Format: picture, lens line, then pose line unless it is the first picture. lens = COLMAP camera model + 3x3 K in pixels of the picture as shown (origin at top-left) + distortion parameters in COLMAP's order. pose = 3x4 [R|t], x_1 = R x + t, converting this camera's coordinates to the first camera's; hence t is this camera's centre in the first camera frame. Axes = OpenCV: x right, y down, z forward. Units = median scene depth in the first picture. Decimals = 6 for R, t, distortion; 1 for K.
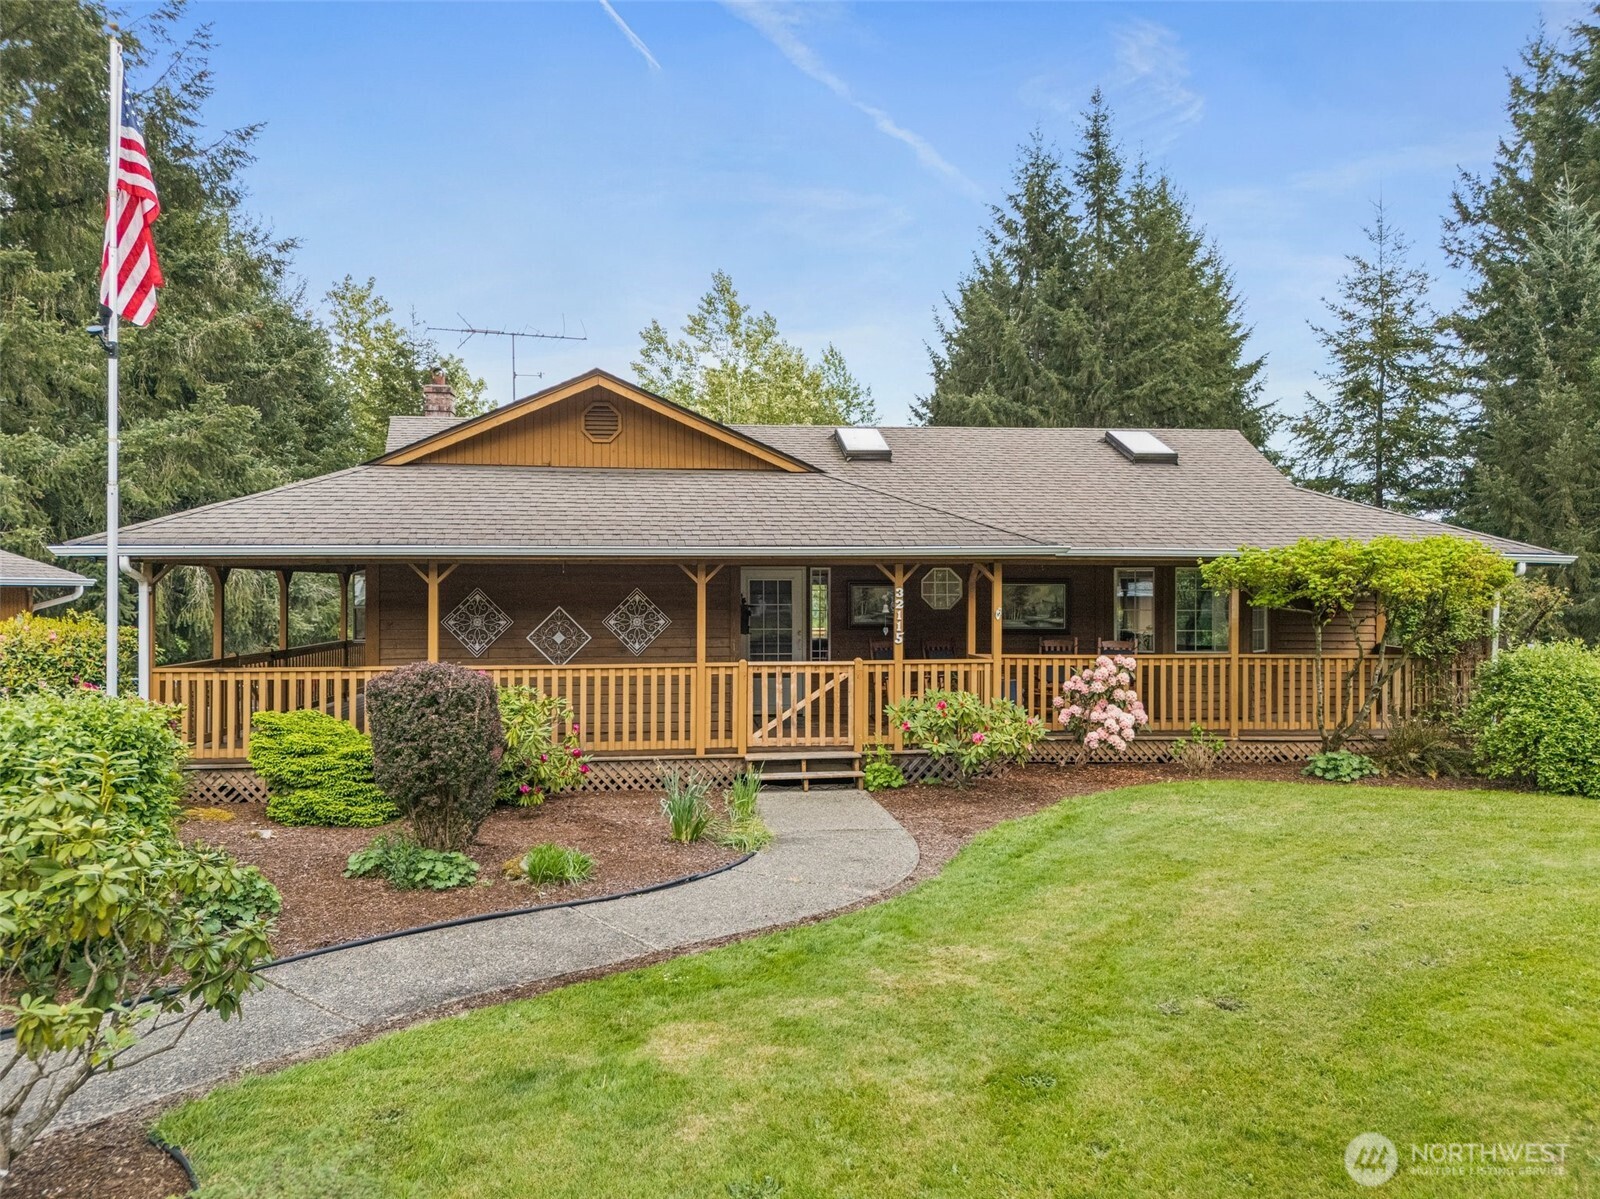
lens RADIAL K [[1220.8, 0, 792.7], [0, 1220.8, 552.6], [0, 0, 1]] dist [0.065142, 0.007101]
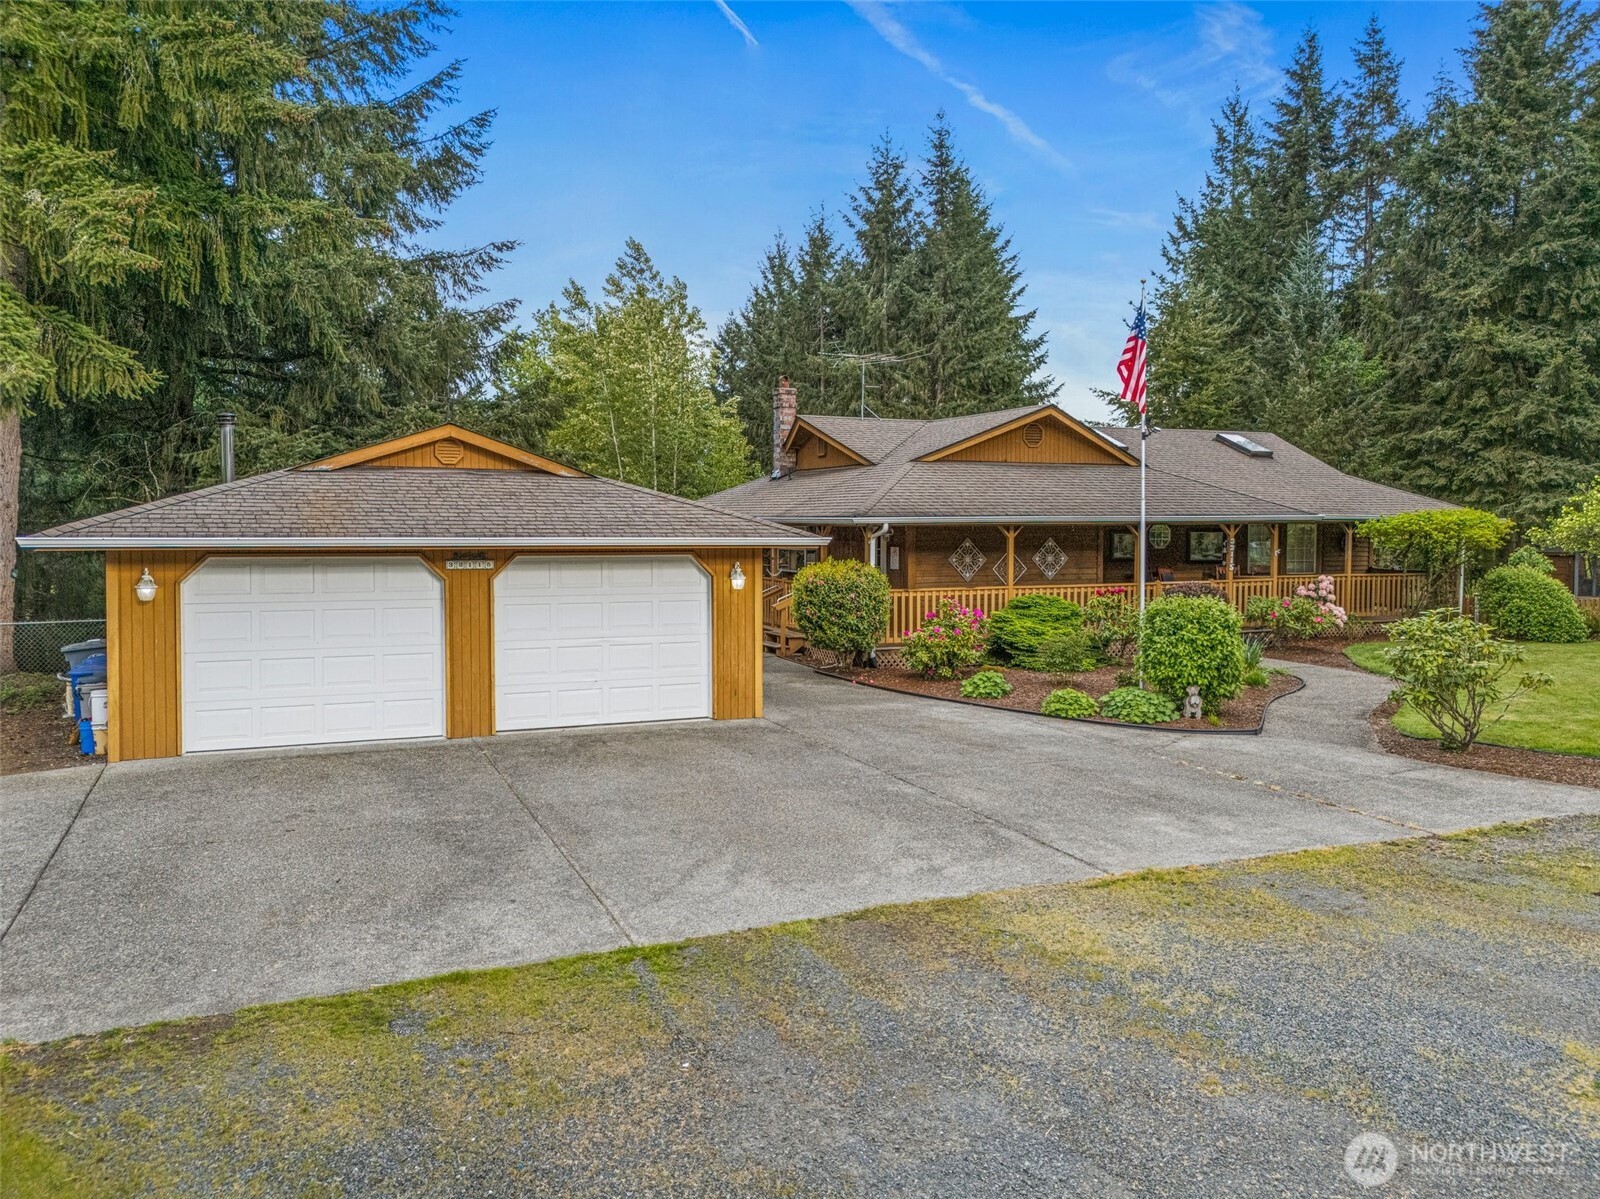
lens RADIAL K [[1220.8, 0, 792.7], [0, 1220.8, 552.6], [0, 0, 1]] dist [0.065142, 0.007101]
pose [[0.953761, -0.007195, 0.300480, -0.936960], [-0.010534, 0.998299, 0.057341, -0.040096], [-0.300382, -0.057855, 0.952063, -0.432787]]
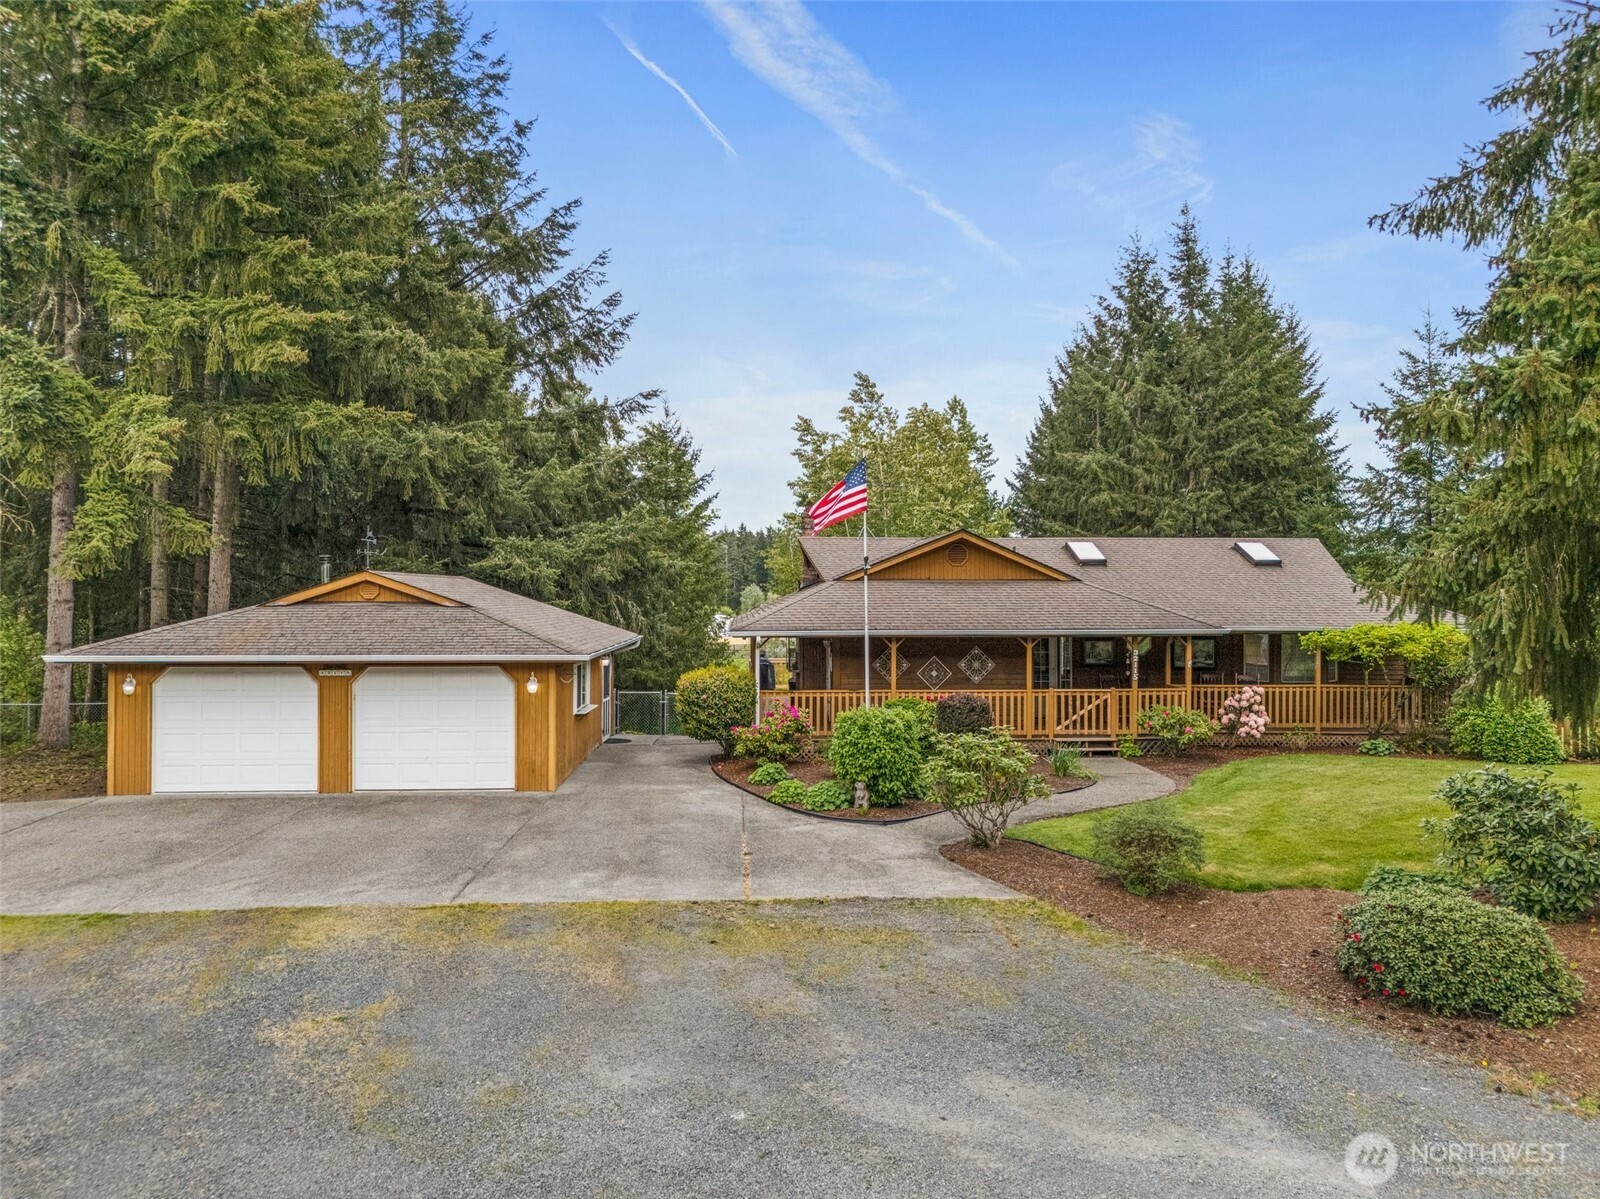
lens RADIAL K [[1220.8, 0, 792.7], [0, 1220.8, 552.6], [0, 0, 1]] dist [0.065142, 0.007101]
pose [[0.998916, -0.001857, -0.046502, -0.312676], [0.001650, 0.999989, -0.004488, -0.101096], [0.046510, 0.004406, 0.998908, -0.808881]]
